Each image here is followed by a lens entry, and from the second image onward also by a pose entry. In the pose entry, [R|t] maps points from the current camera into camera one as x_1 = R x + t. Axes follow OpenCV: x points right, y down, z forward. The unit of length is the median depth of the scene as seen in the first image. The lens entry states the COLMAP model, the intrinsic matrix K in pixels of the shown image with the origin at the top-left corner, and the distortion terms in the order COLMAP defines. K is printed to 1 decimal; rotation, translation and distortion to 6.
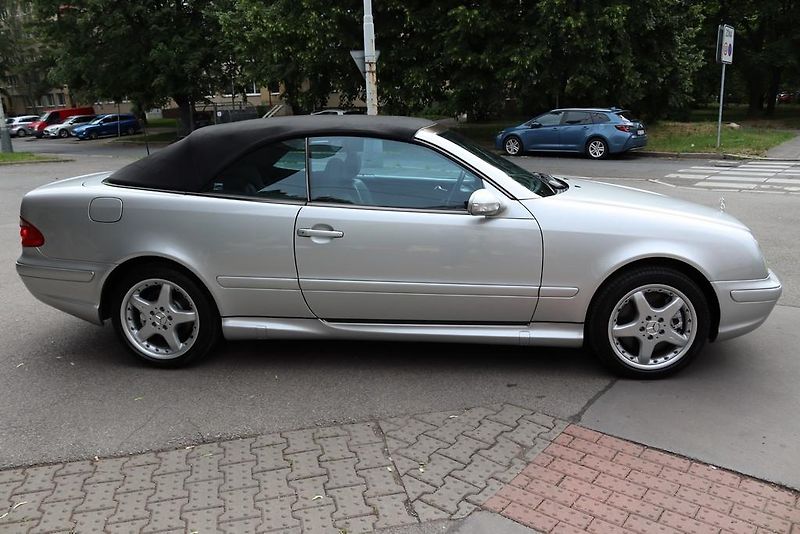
lens RADIAL K [[662.5, 0, 394.0], [0, 662.5, 269.3], [0, 0, 1]] dist [-0.170049, 0.152082]
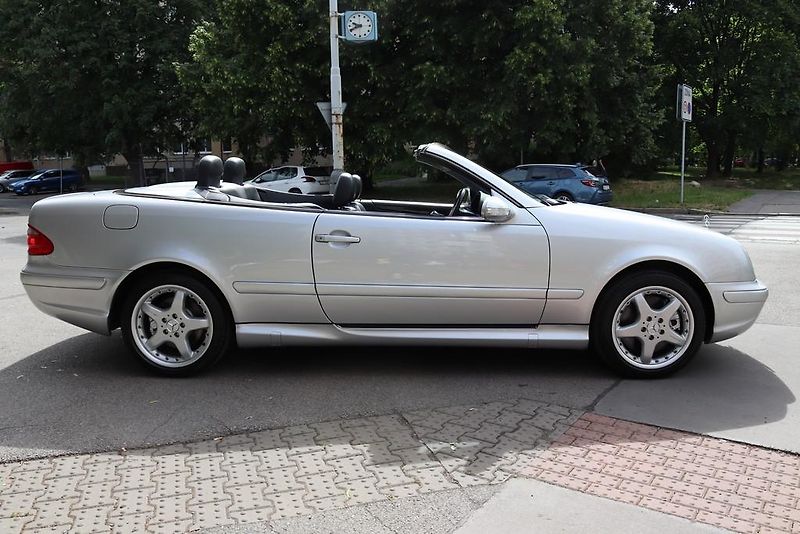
lens RADIAL K [[695.3, 0, 400.0], [0, 695.3, 267.0], [0, 0, 1]] dist [-0.163930, 0.159037]
pose [[0.996969, 0.002708, 0.077759, -0.091785], [0.005479, 0.994470, -0.104876, 0.096476], [-0.077613, 0.104984, 0.991441, -0.076685]]
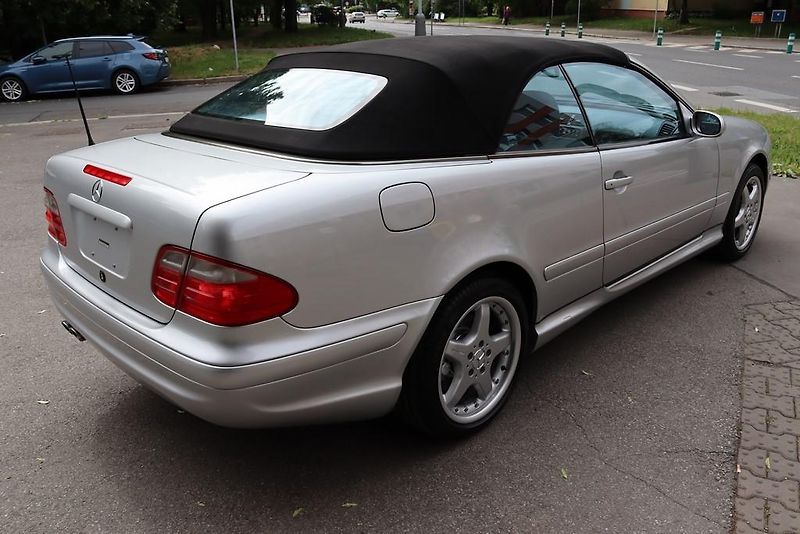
lens RADIAL K [[695.3, 0, 400.0], [0, 695.3, 267.0], [0, 0, 1]] dist [-0.163930, 0.159037]
pose [[0.642744, -0.256847, 0.721741, -0.863253], [0.193612, 0.965999, 0.171350, -0.140510], [-0.741211, 0.029603, 0.670619, 0.590443]]
